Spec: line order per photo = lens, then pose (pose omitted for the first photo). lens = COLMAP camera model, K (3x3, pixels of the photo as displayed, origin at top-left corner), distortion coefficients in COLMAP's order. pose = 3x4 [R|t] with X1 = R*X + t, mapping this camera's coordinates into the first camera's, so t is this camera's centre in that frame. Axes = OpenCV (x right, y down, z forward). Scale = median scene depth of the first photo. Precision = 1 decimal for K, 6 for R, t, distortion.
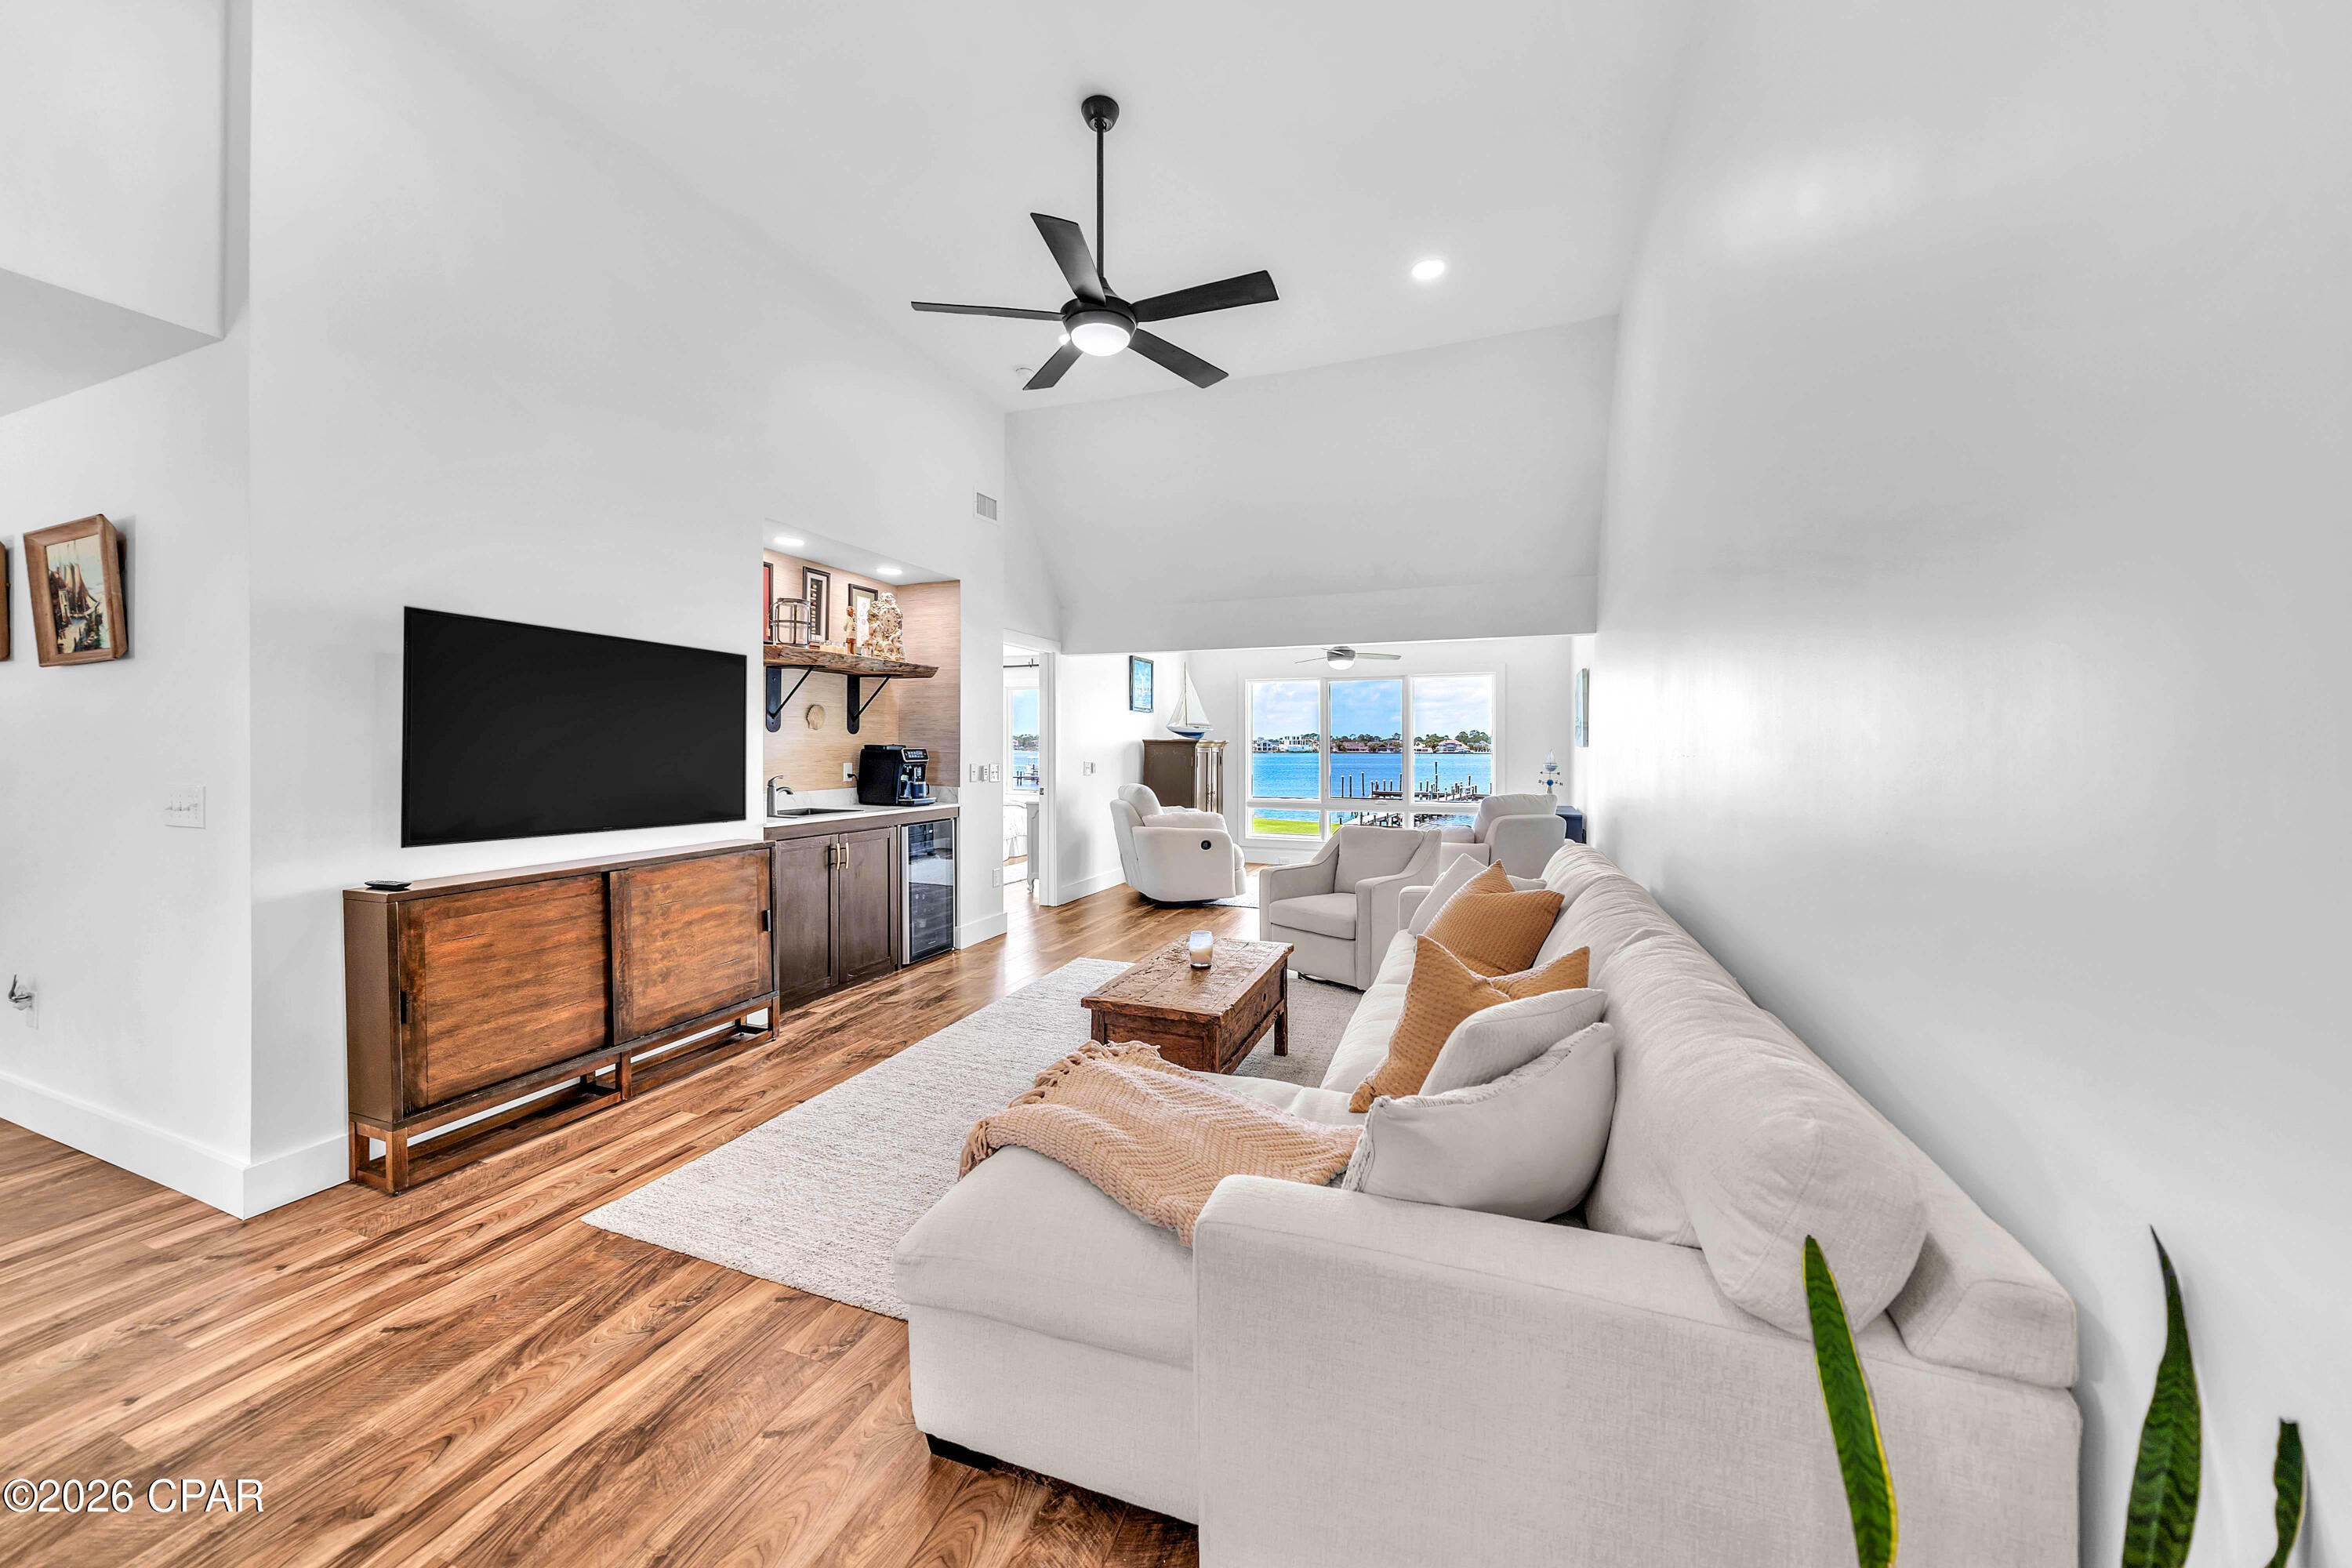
lens RADIAL K [[837.5, 0, 1170.9], [0, 837.5, 746.9], [0, 0, 1]] dist [0.001552, 0.000207]
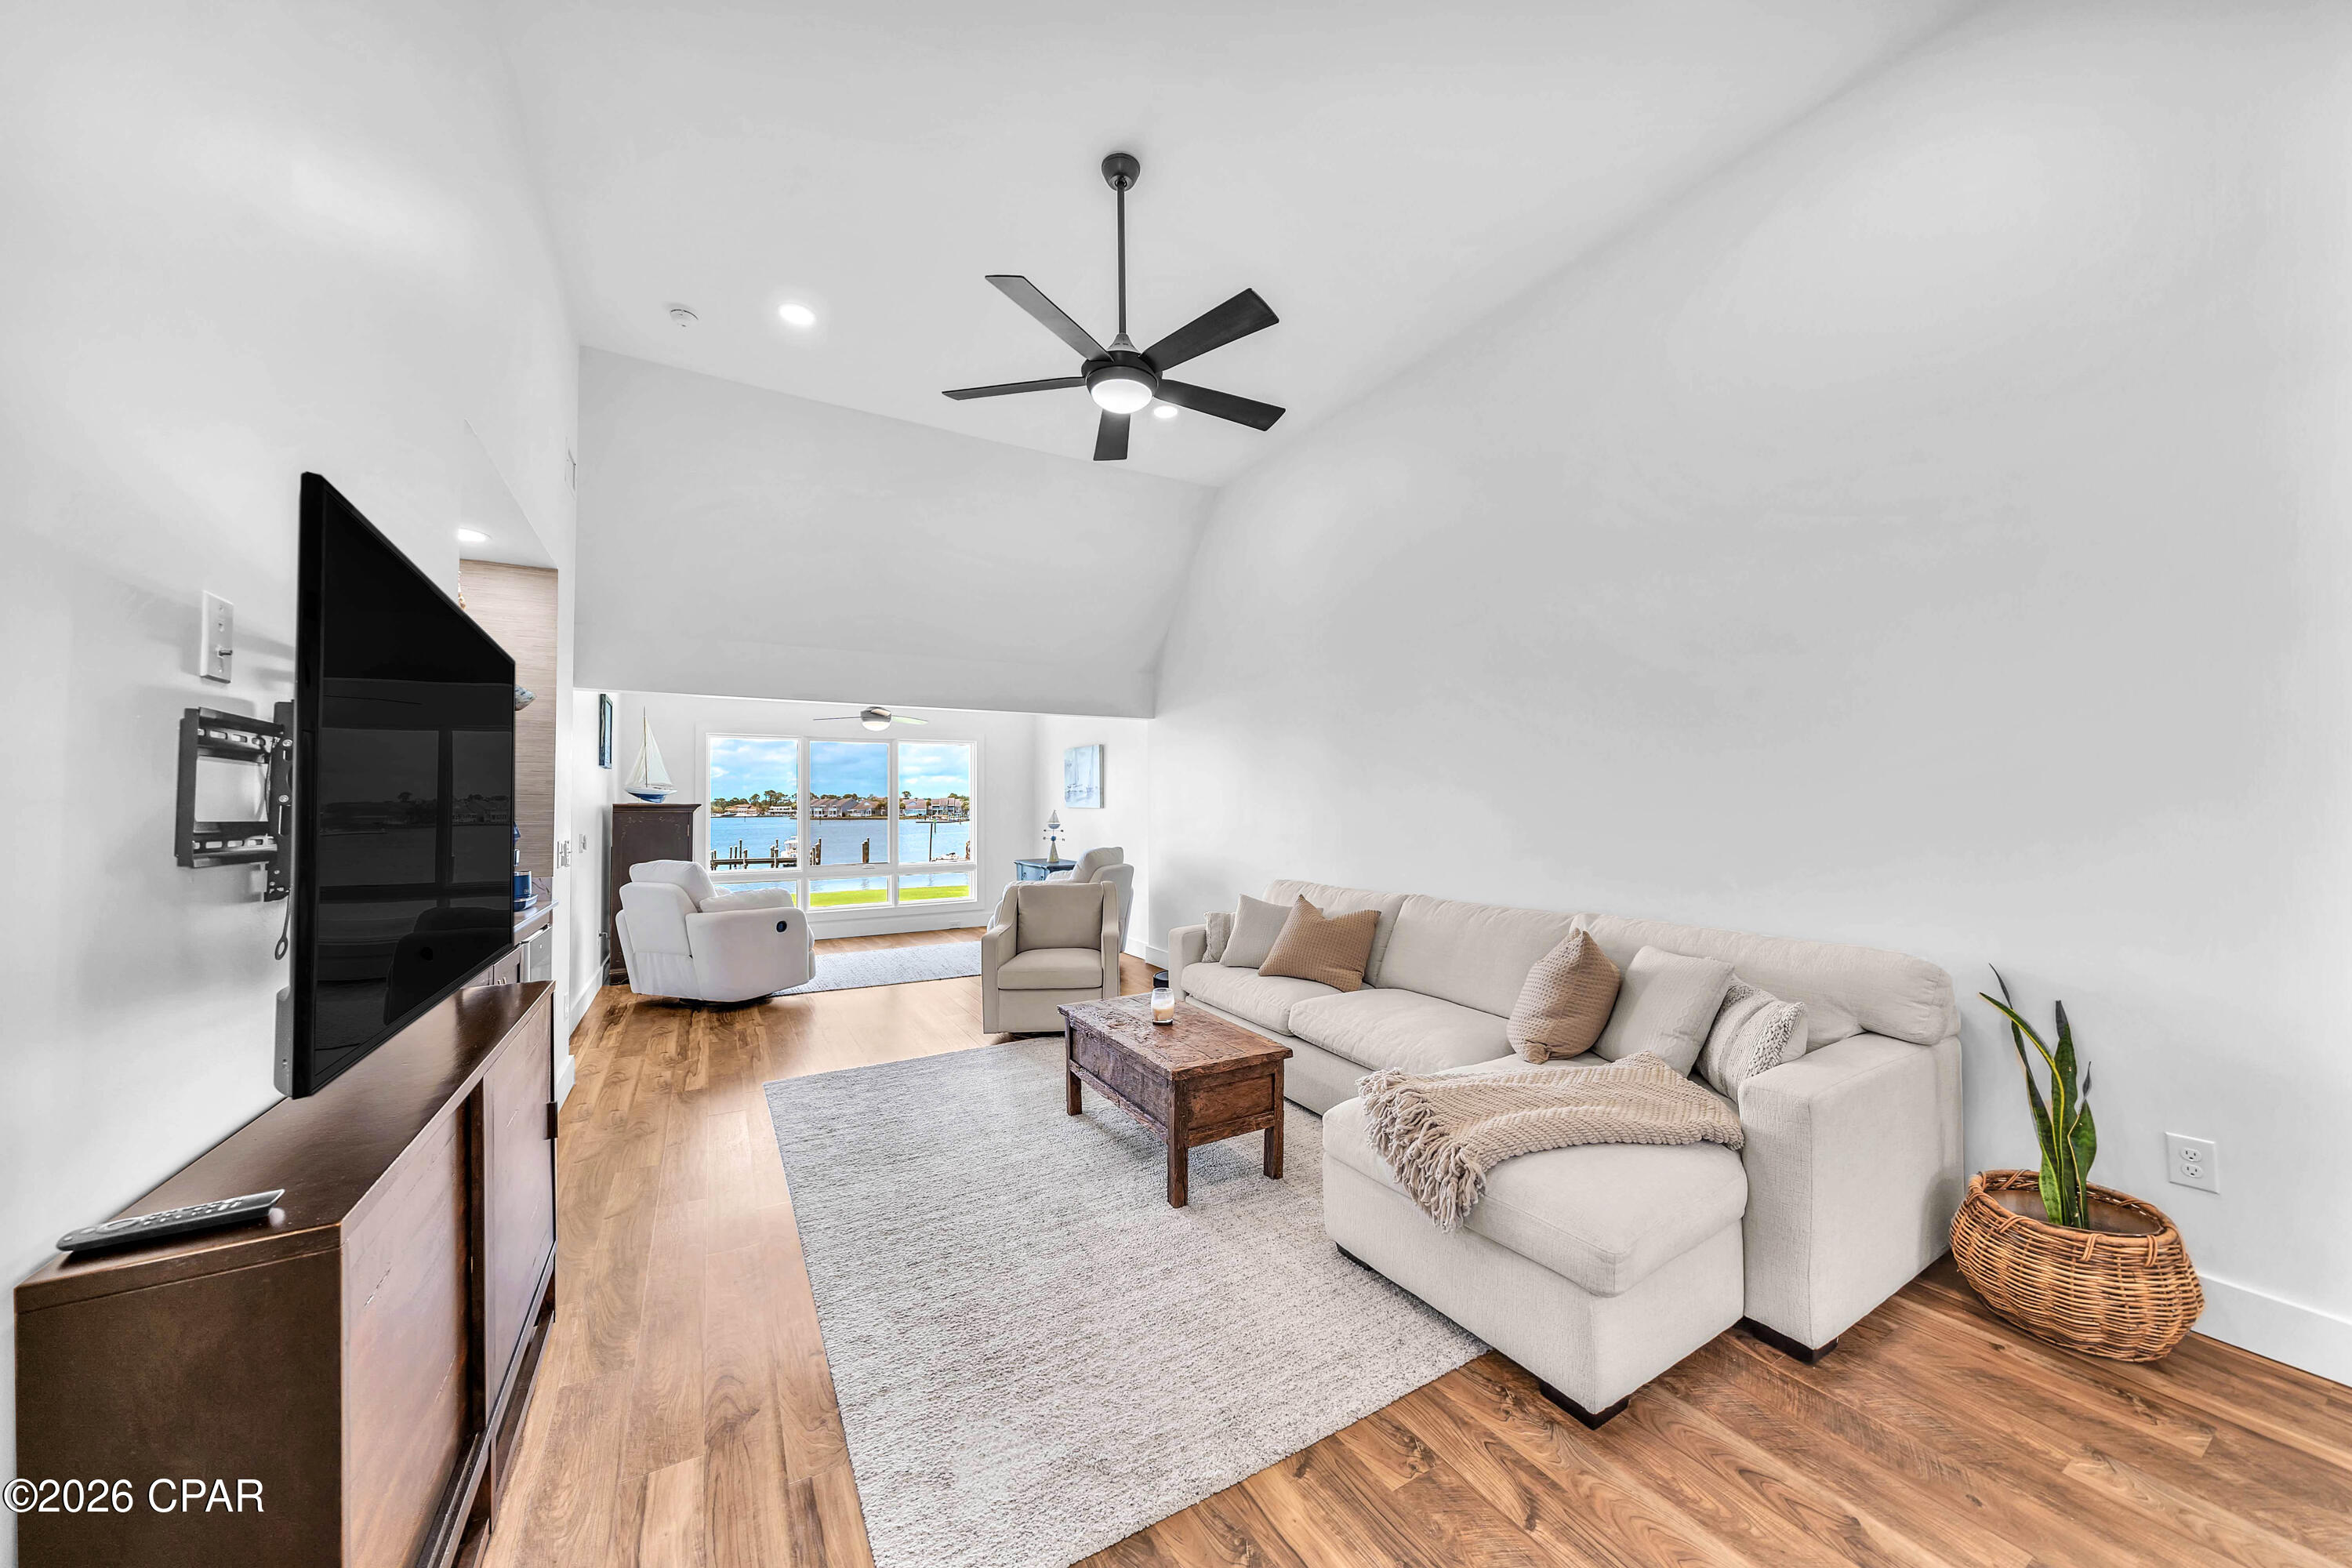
lens RADIAL K [[807.2, 0, 1166.3], [0, 807.2, 786.9], [0, 0, 1]] dist [-0.001490, 0.000194]
pose [[0.632726, 0.010123, 0.774310, -0.439631], [0.011459, 0.999683, -0.022433, -0.003829], [-0.774291, 0.023066, 0.632409, 0.214891]]
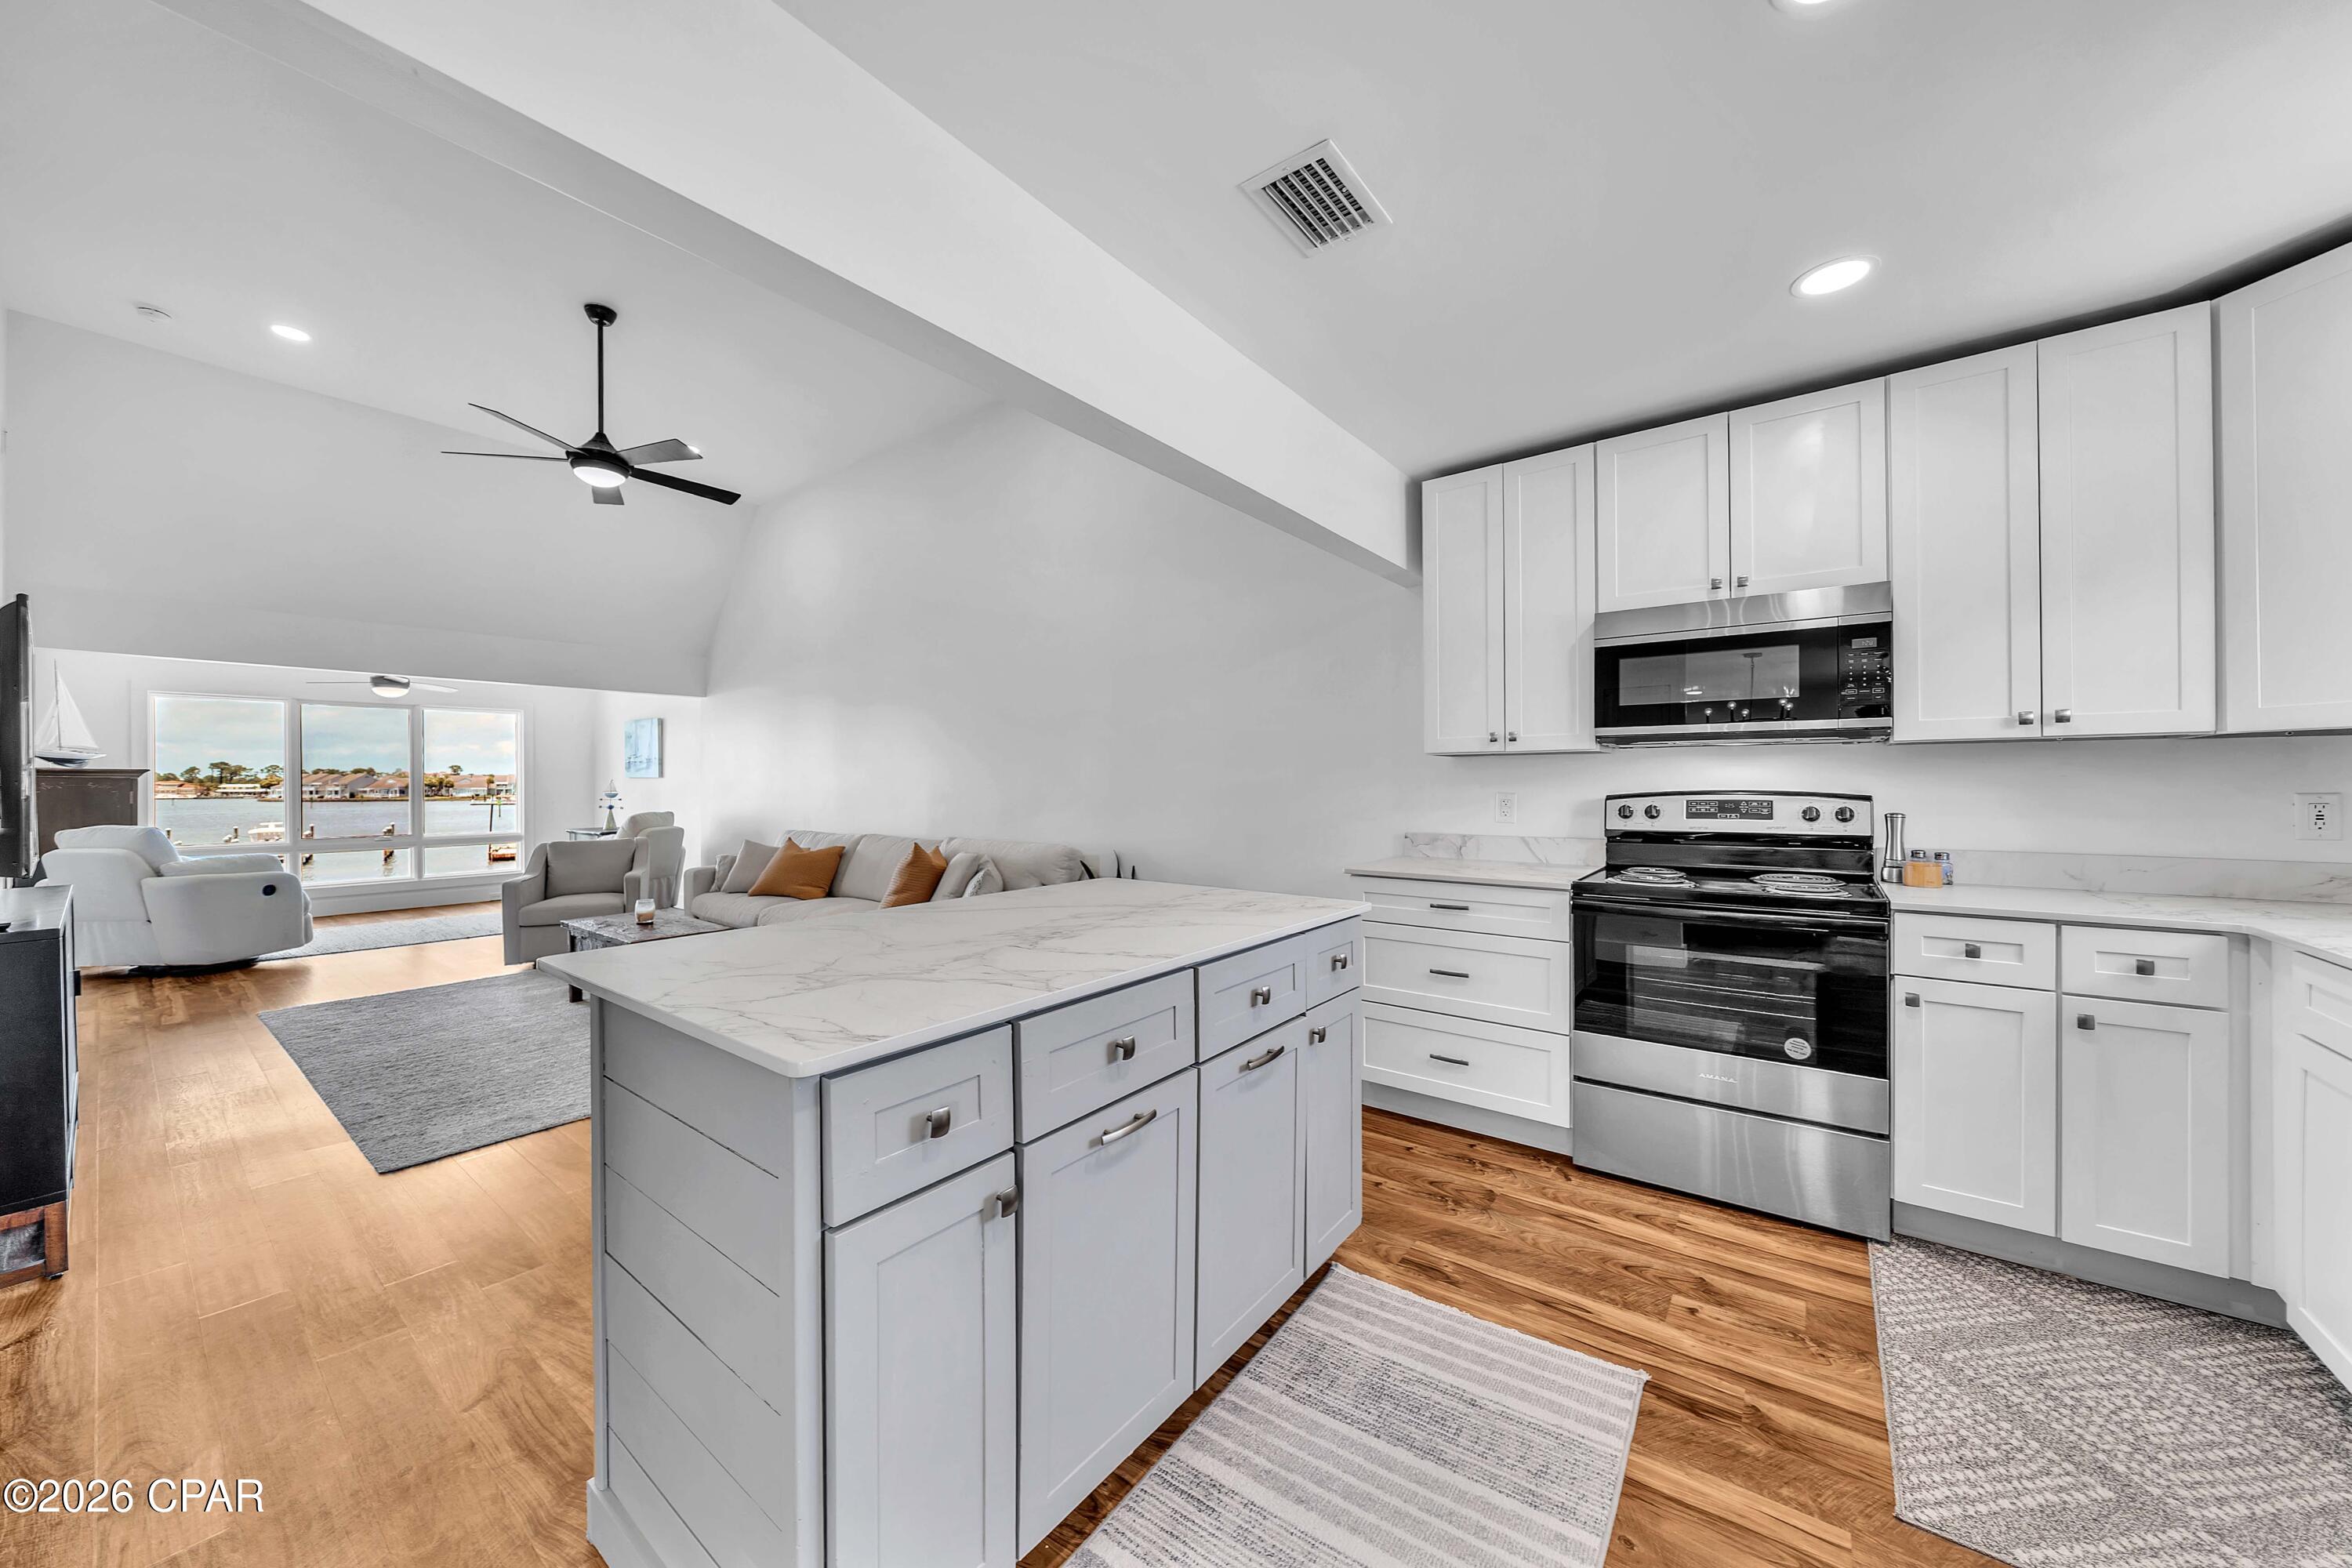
lens RADIAL K [[821.2, 0, 1158.9], [0, 821.2, 781.2], [0, 0, 1]] dist [-0.002963, 0.000062]
pose [[0.283261, -0.002349, 0.959040, -0.636228], [0.008049, 0.999968, 0.000072, 0.014560], [-0.959009, 0.007699, 0.283271, -0.147556]]
